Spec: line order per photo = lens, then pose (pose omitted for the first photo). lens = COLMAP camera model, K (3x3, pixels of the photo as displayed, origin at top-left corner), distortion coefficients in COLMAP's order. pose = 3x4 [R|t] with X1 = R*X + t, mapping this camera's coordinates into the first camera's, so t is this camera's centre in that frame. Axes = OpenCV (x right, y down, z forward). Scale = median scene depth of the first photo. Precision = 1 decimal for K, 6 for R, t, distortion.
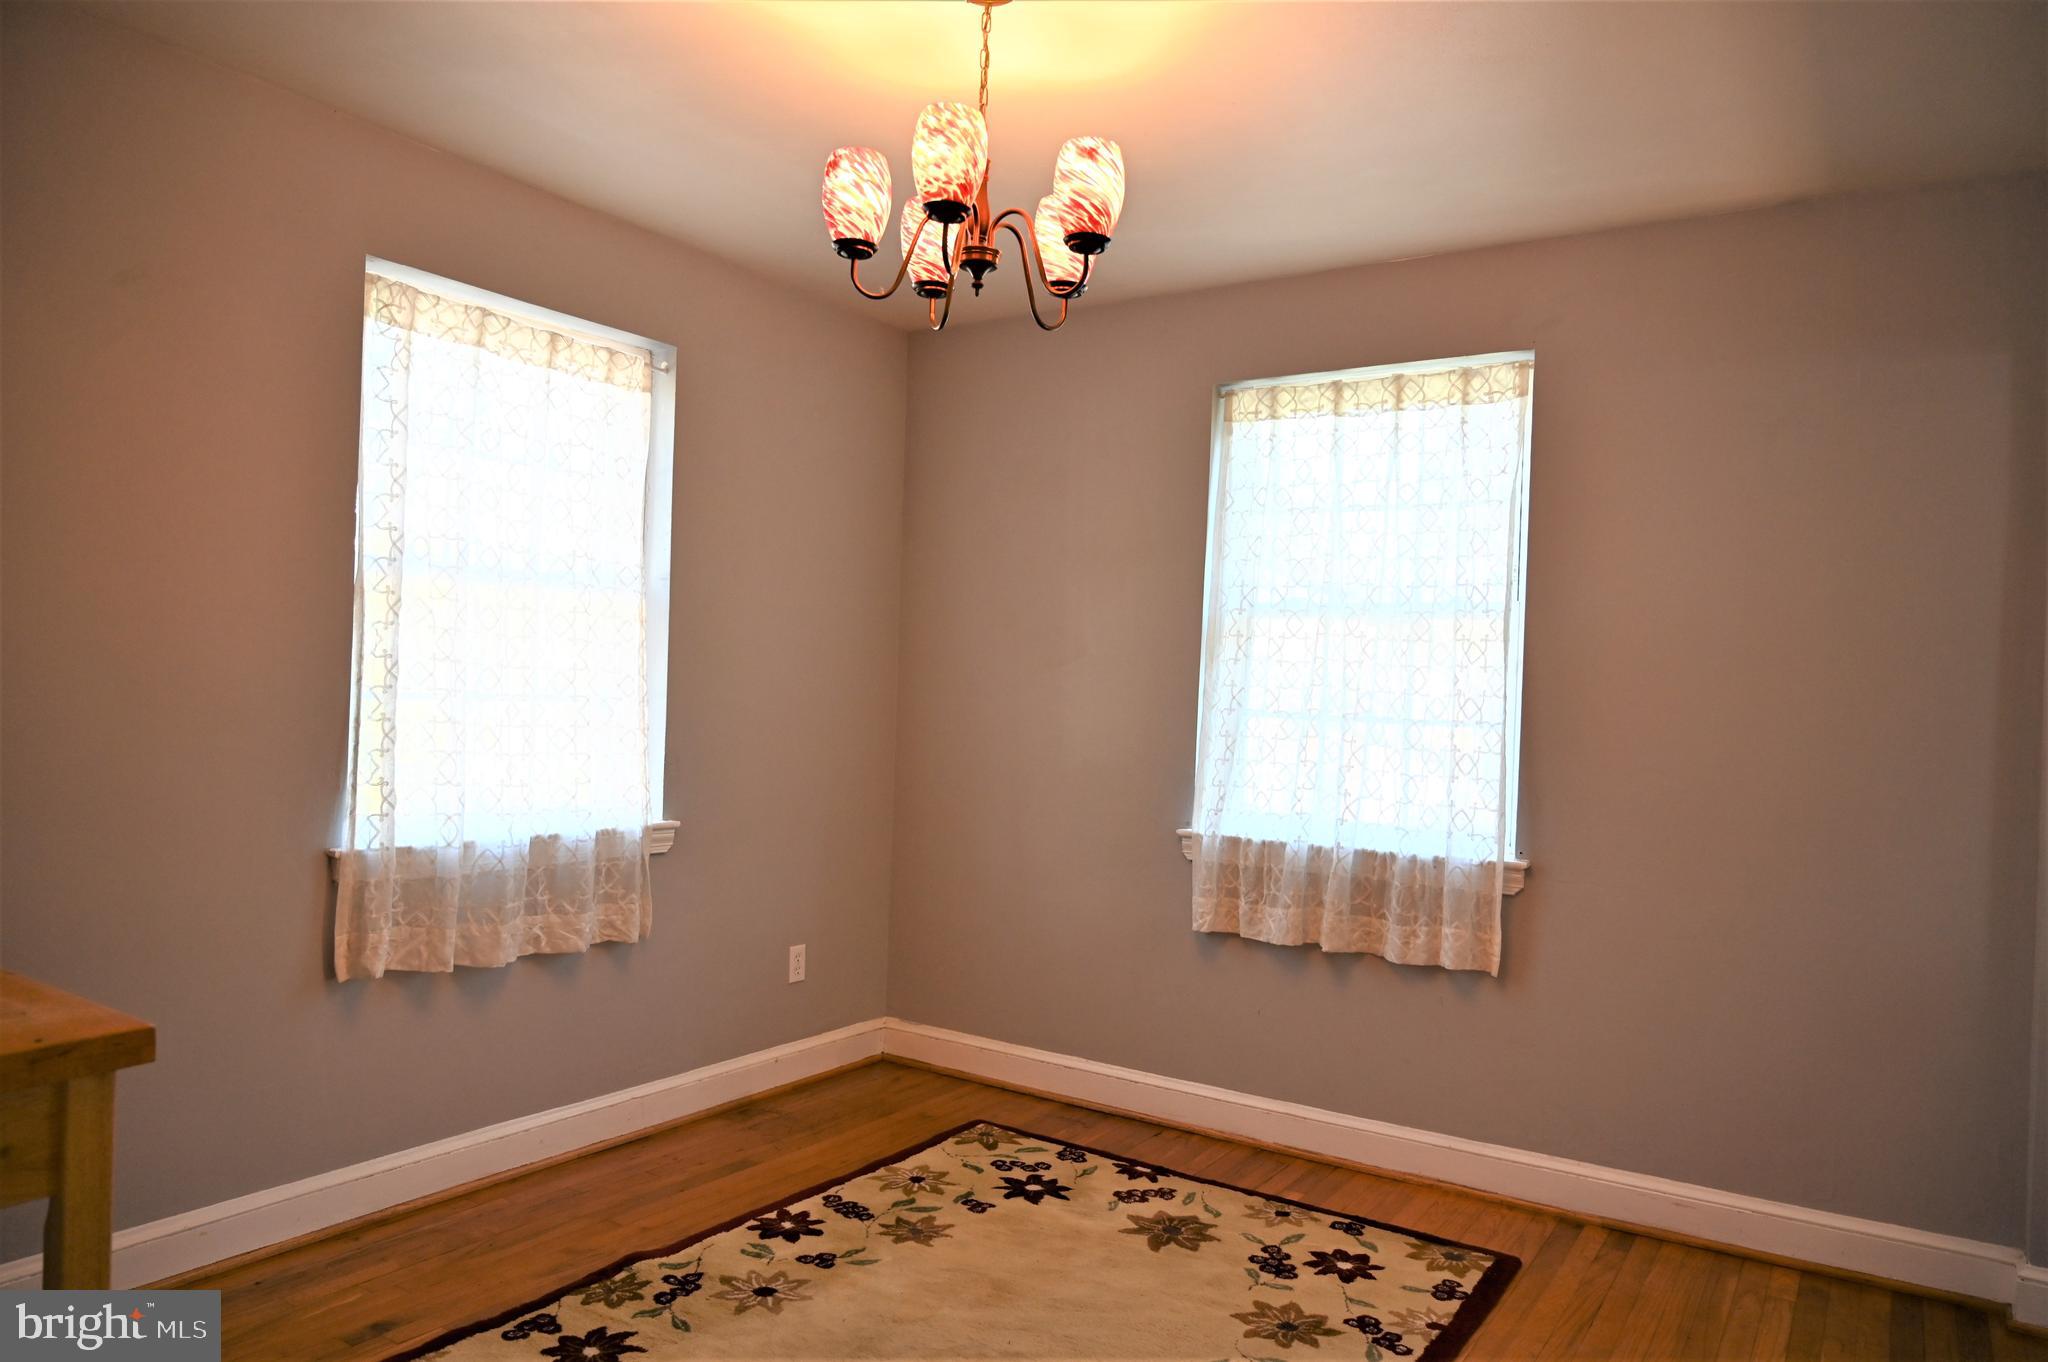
lens RADIAL K [[1376.5, 0, 1024.0], [0, 1376.5, 681.0], [0, 0, 1]] dist [-0.004378, -0.000368]
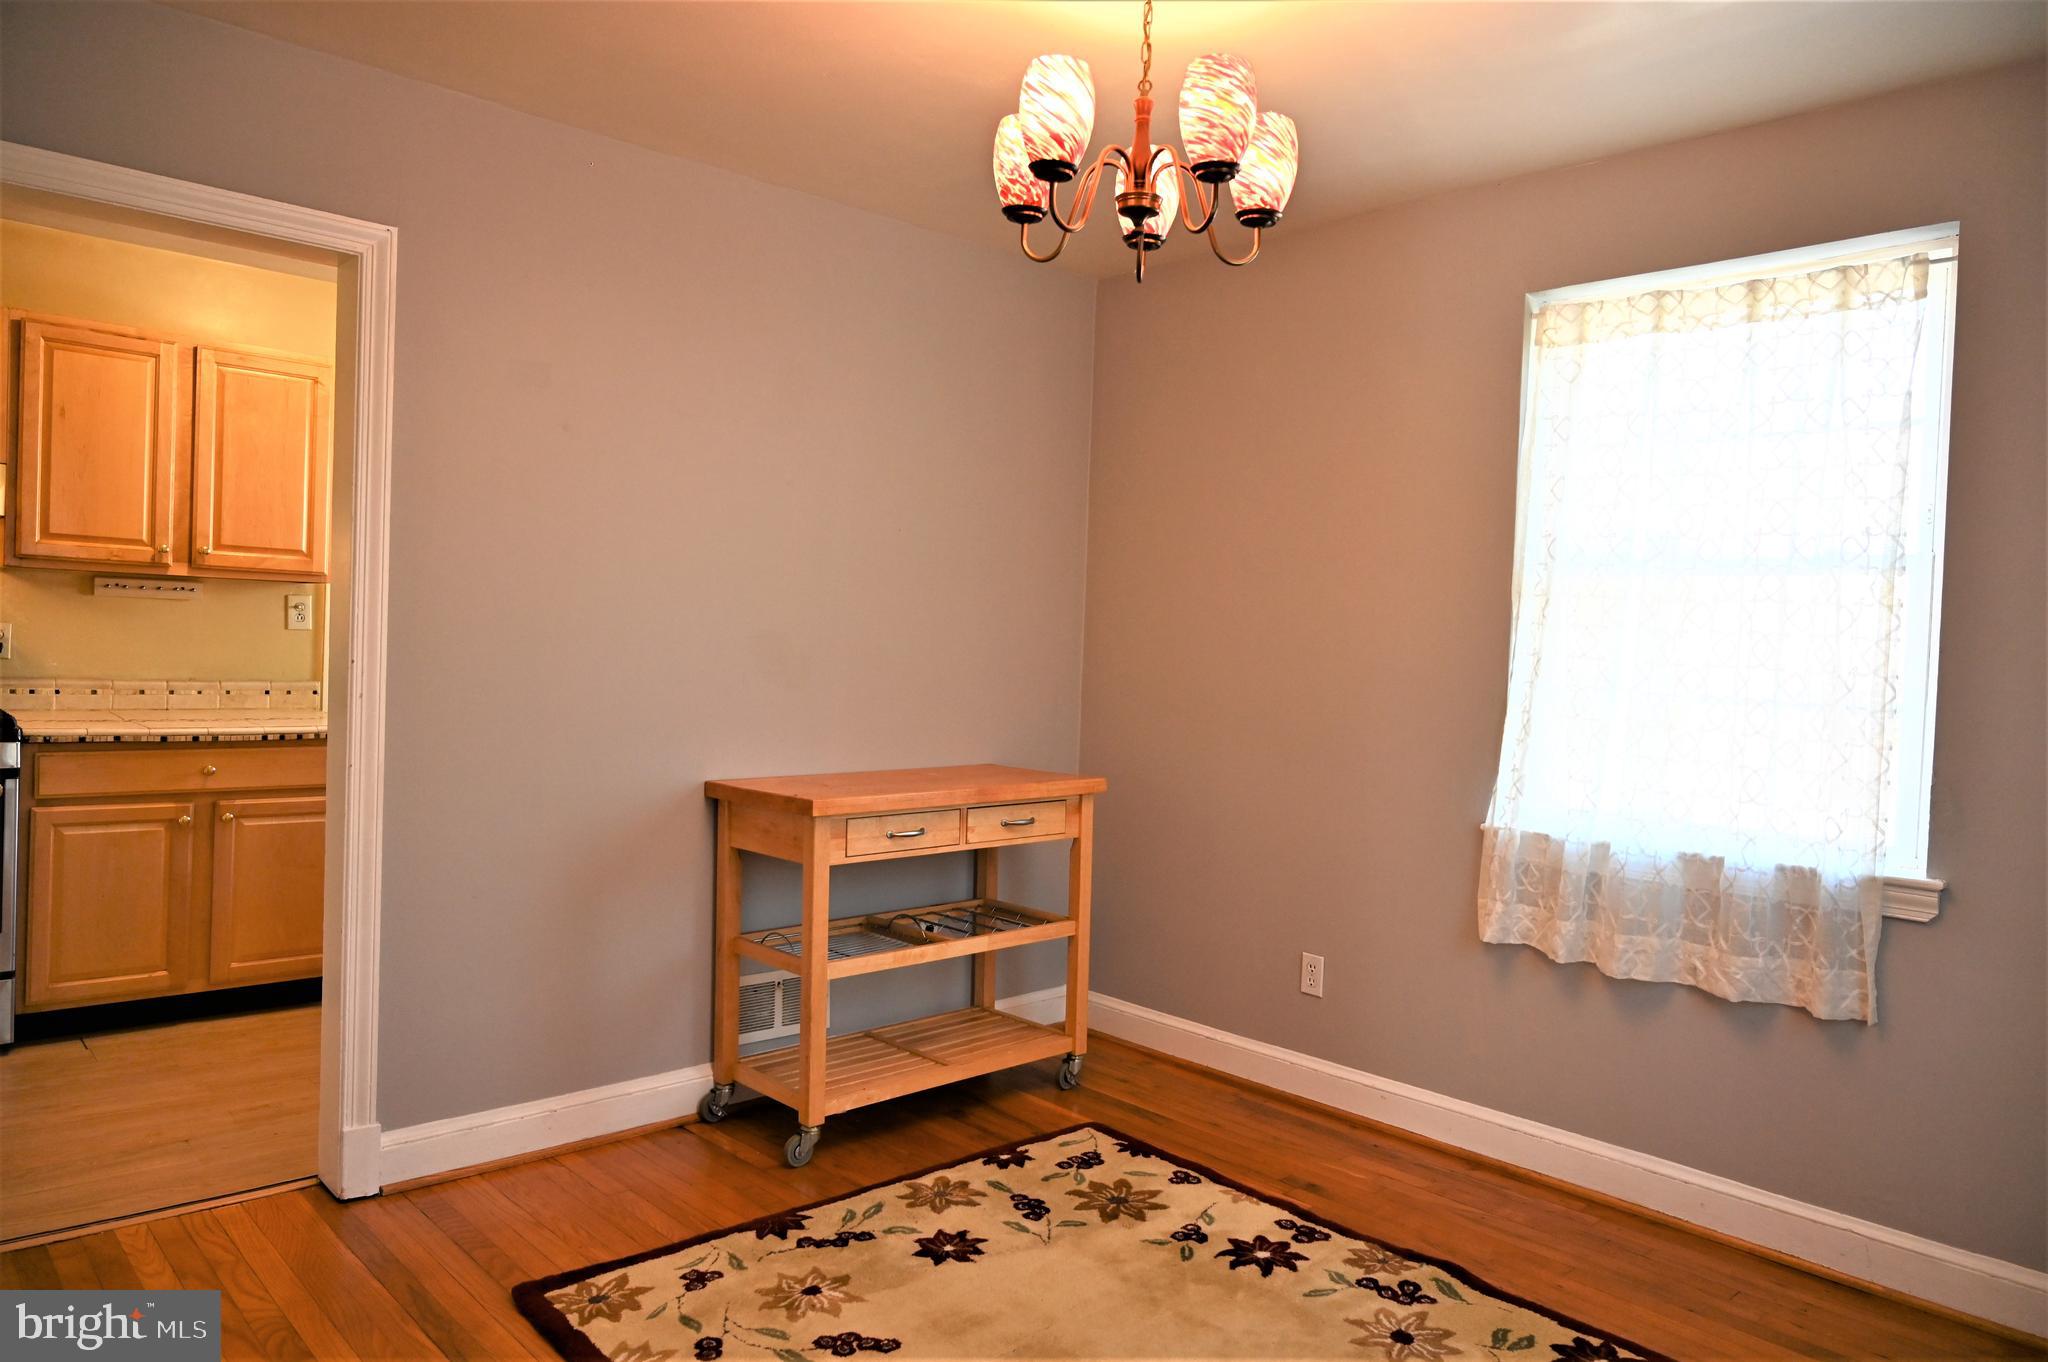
lens RADIAL K [[1415.0, 0, 1024.0], [0, 1415.0, 681.0], [0, 0, 1]] dist [-0.002107, -0.000167]
pose [[-0.253016, -0.011888, -0.967389, 0.710847], [-0.035195, 0.999376, -0.003076, 0.019750], [0.966822, 0.033269, -0.253276, 0.888179]]
